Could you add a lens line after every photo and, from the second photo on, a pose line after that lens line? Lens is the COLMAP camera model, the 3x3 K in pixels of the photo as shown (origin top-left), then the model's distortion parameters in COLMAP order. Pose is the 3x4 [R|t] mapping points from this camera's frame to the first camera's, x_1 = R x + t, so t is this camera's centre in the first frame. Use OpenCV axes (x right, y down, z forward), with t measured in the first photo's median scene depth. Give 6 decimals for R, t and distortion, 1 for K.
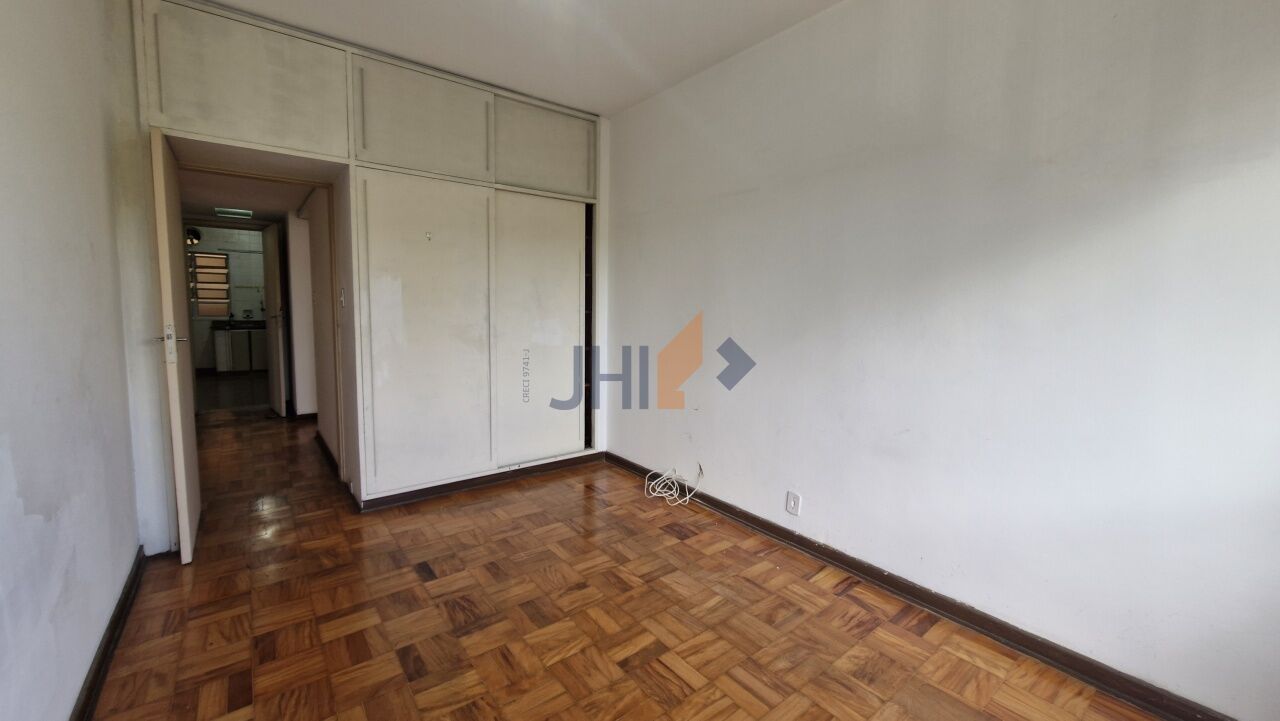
lens RADIAL K [[504.3, 0, 637.8], [0, 504.3, 353.0], [0, 0, 1]] dist [0.004886, 0.001234]
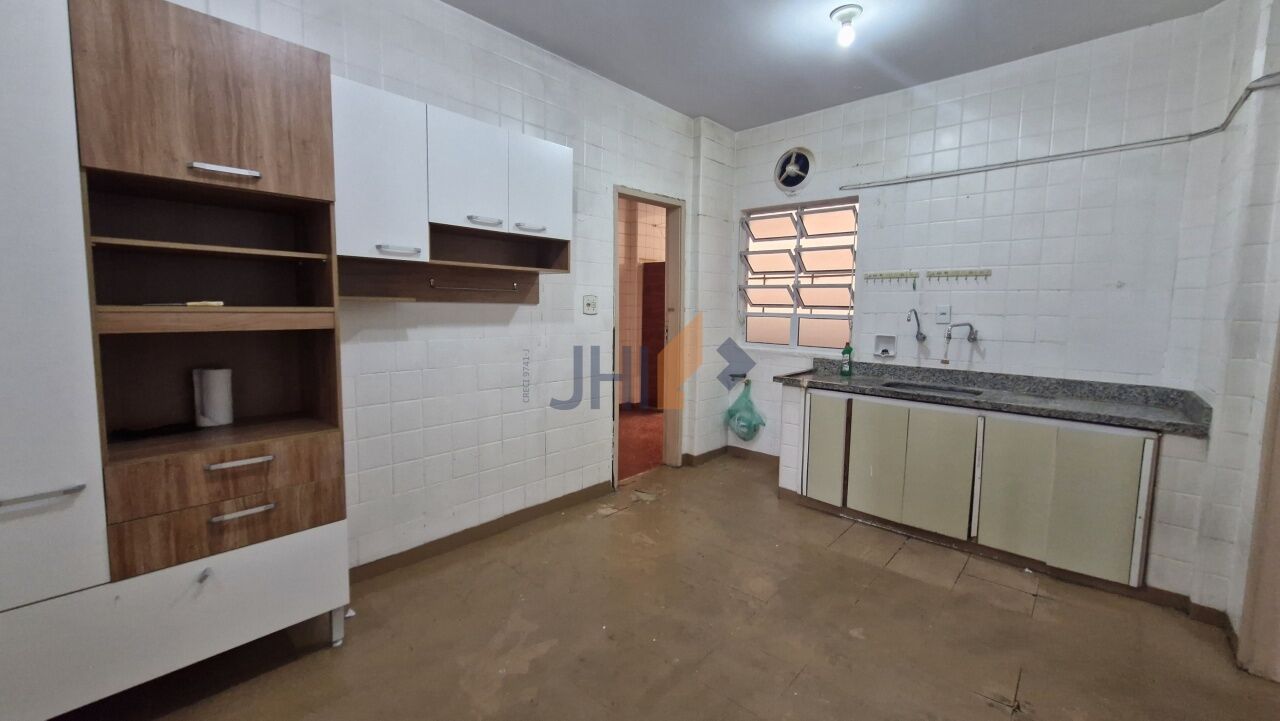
lens RADIAL K [[504.3, 0, 652.2], [0, 504.3, 350.2], [0, 0, 1]] dist [0.004886, 0.001234]
pose [[0.186091, 0.073313, -0.979794, -0.437605], [-0.101447, 0.993316, 0.055057, -0.079629], [0.977281, 0.089151, 0.192285, 0.771267]]
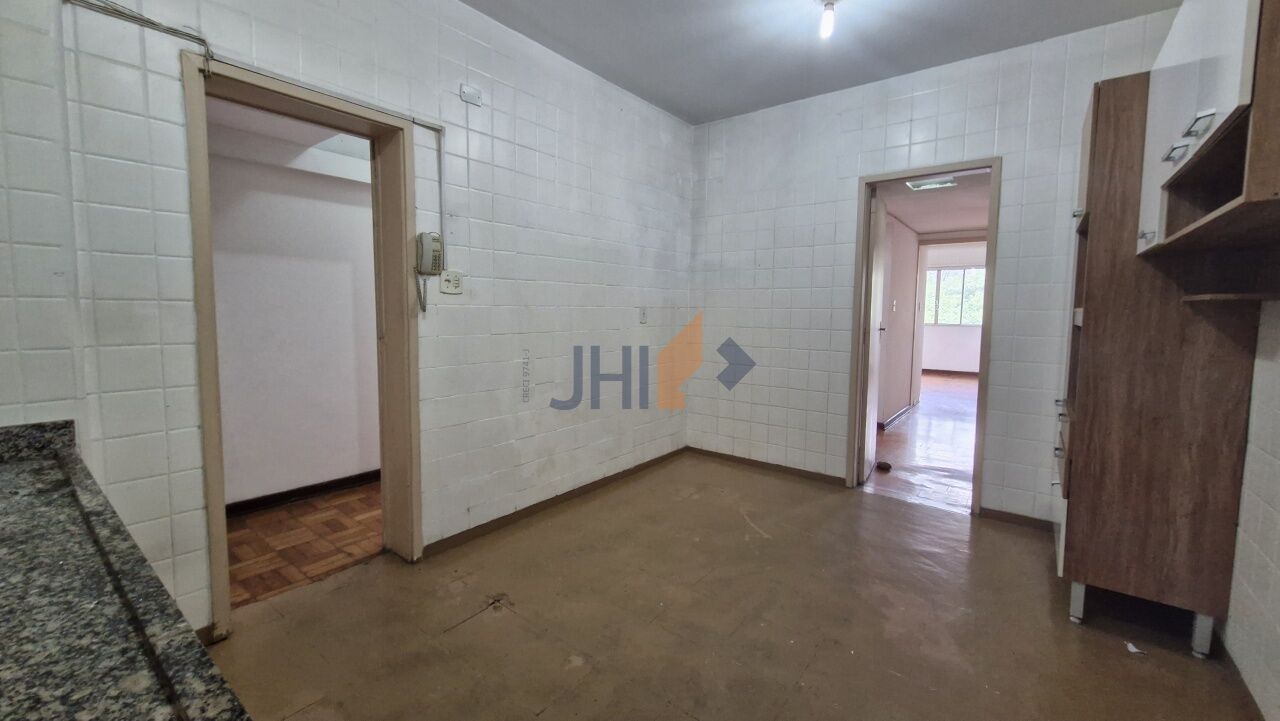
lens RADIAL K [[504.3, 0, 646.8], [0, 504.3, 356.3], [0, 0, 1]] dist [0.004886, 0.001234]
pose [[-0.245971, -0.111099, 0.962889, -0.821312], [0.076124, 0.988127, 0.133457, -0.095606], [-0.966283, 0.106125, -0.234593, 0.922596]]
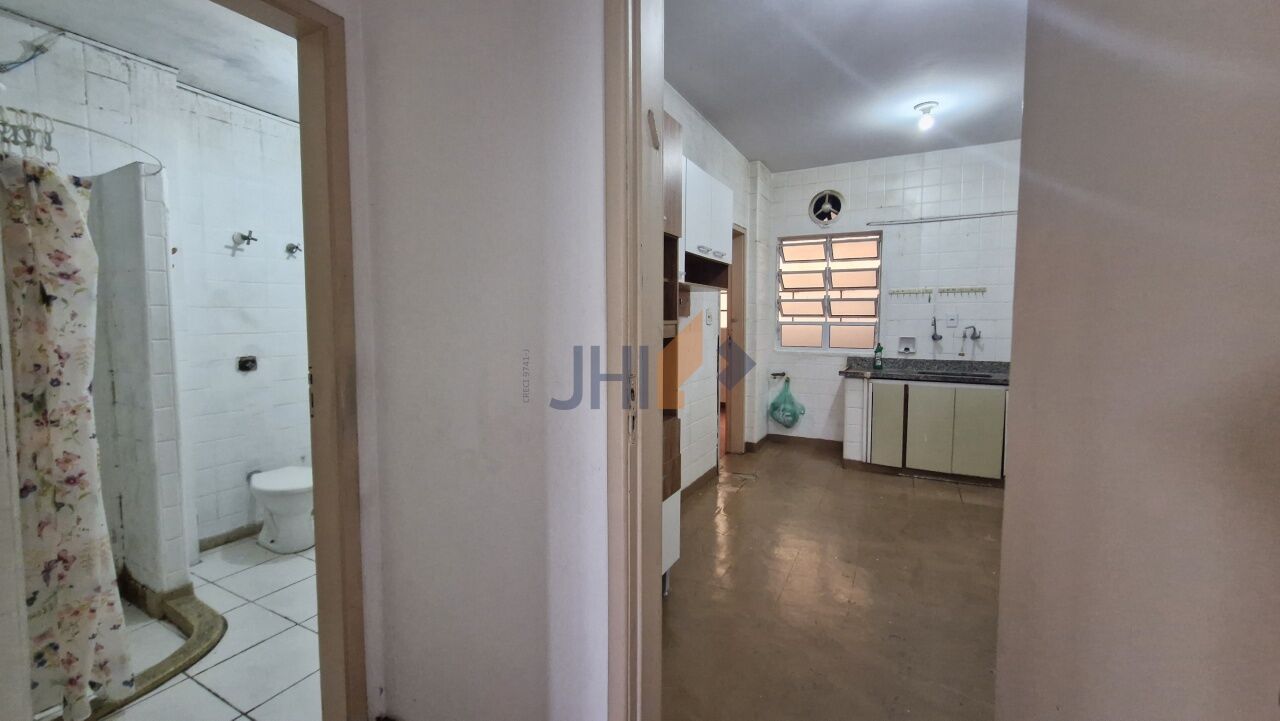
lens RADIAL K [[504.3, 0, 648.0], [0, 504.3, 350.6], [0, 0, 1]] dist [0.004886, 0.001234]
pose [[0.421492, 0.040703, -0.905918, -0.433157], [-0.075215, 0.997119, 0.009806, -0.059186], [0.903707, 0.064006, 0.423339, 0.566965]]
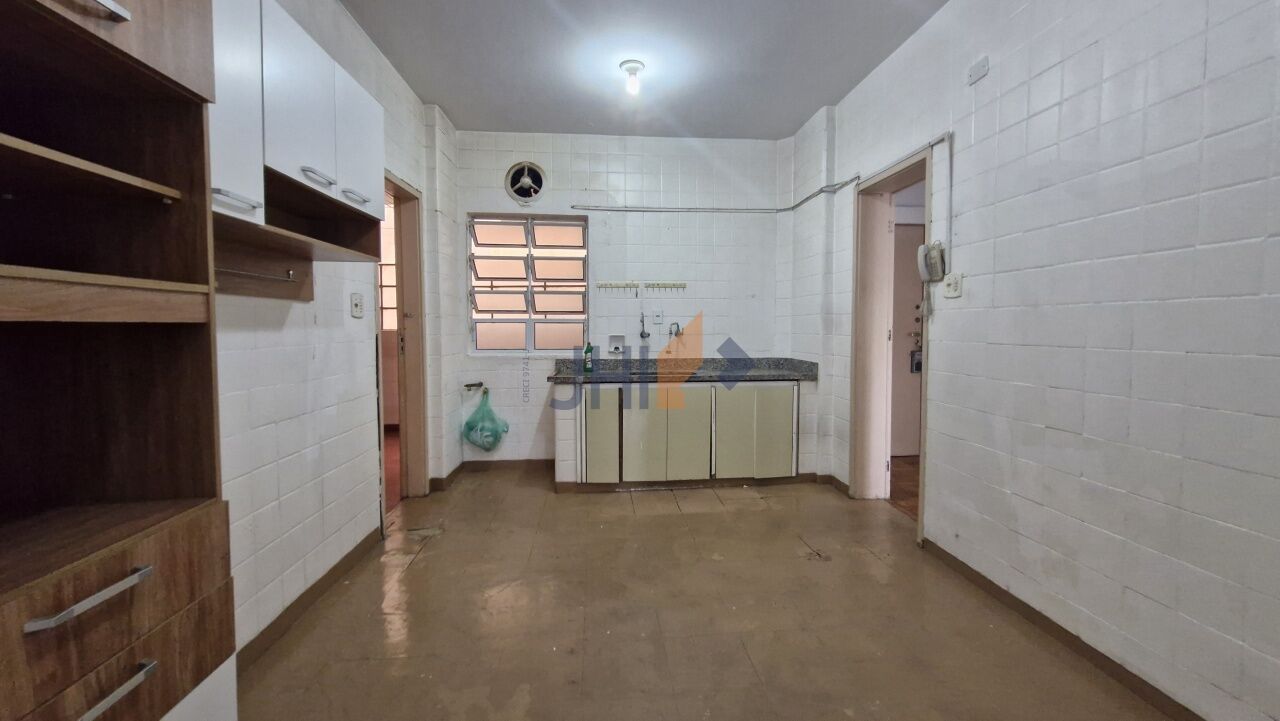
lens RADIAL K [[504.3, 0, 649.8], [0, 504.3, 348.6], [0, 0, 1]] dist [0.004886, 0.001234]
pose [[0.844985, 0.005825, -0.534759, -0.511433], [-0.032686, 0.998634, -0.040770, -0.057187], [0.533791, 0.051929, 0.844021, 0.643866]]
